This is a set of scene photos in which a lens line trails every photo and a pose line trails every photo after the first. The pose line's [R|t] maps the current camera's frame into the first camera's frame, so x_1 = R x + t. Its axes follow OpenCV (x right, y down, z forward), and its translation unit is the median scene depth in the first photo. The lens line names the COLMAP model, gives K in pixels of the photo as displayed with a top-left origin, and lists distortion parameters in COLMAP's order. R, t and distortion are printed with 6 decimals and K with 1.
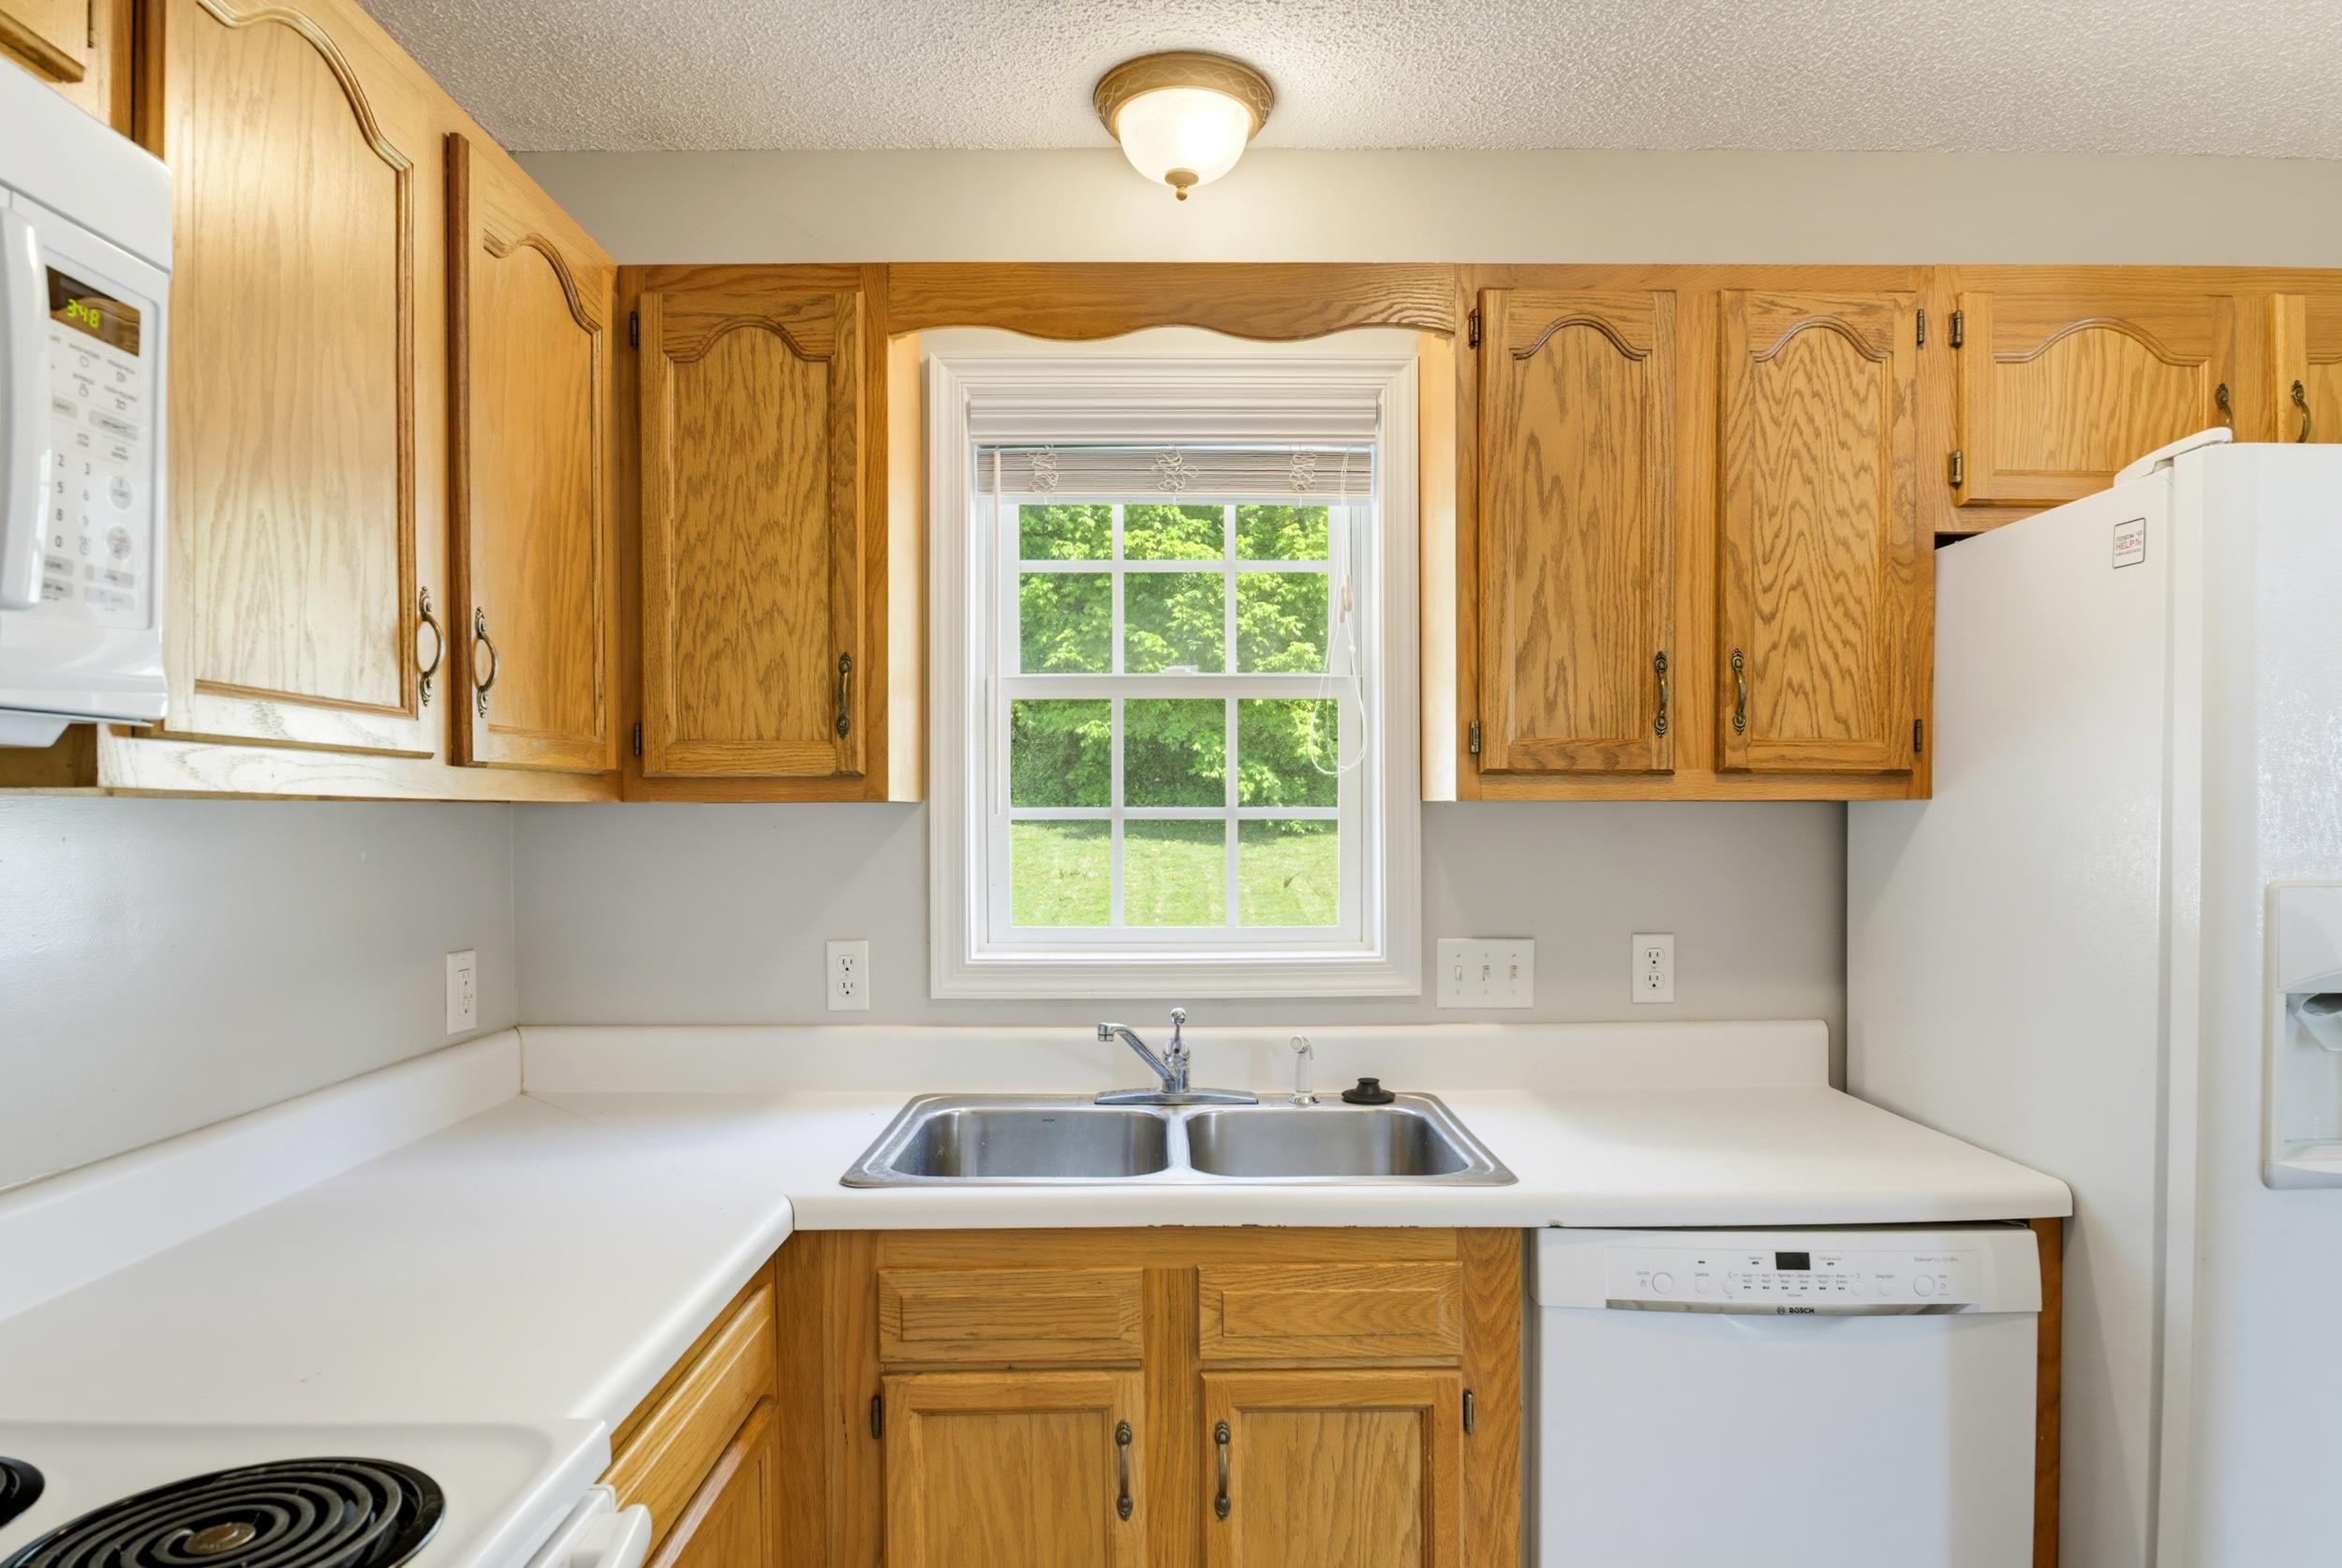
lens RADIAL K [[1393.7, 0, 1190.8], [0, 1393.7, 820.1], [0, 0, 1]] dist [-0.016368, 0.000545]
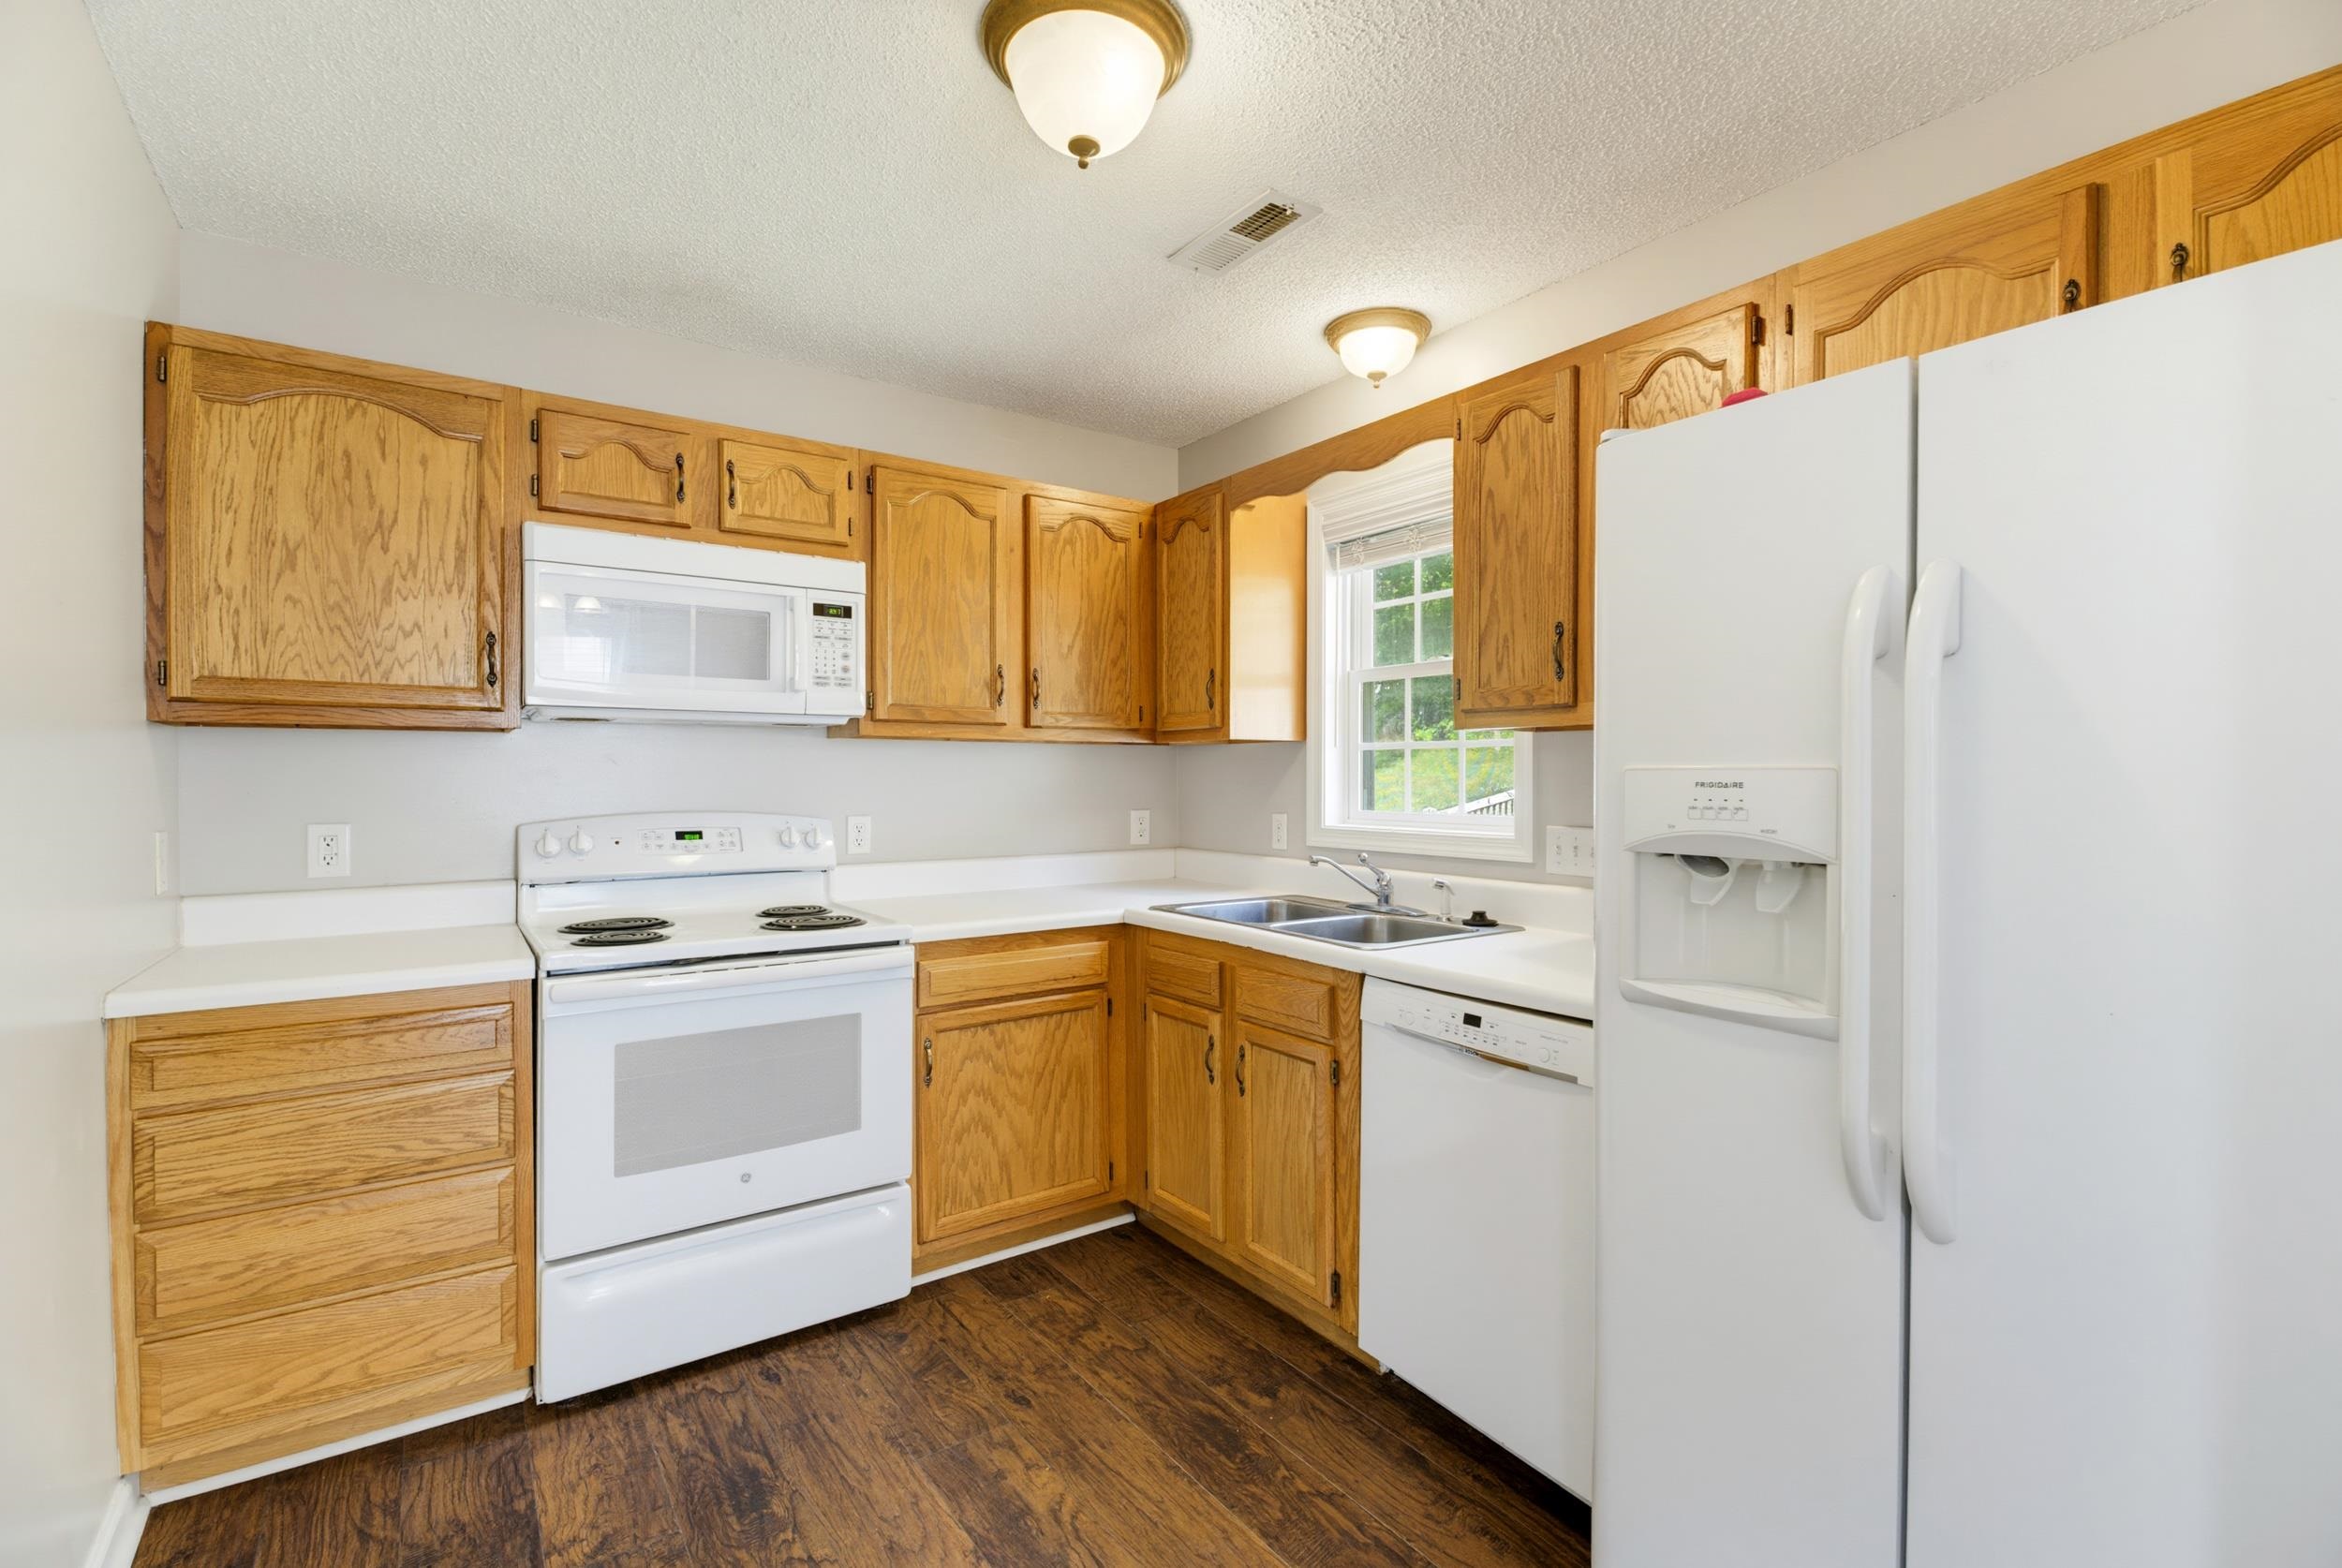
lens RADIAL K [[1048.3, 0, 1177.8], [0, 1048.3, 777.8], [0, 0, 1]] dist [0.000951, -0.004253]
pose [[0.576738, 0.004268, -0.816918, 0.992997], [-0.001413, 0.999990, 0.004227, 0.036241], [0.816928, -0.001284, 0.576738, 0.050605]]
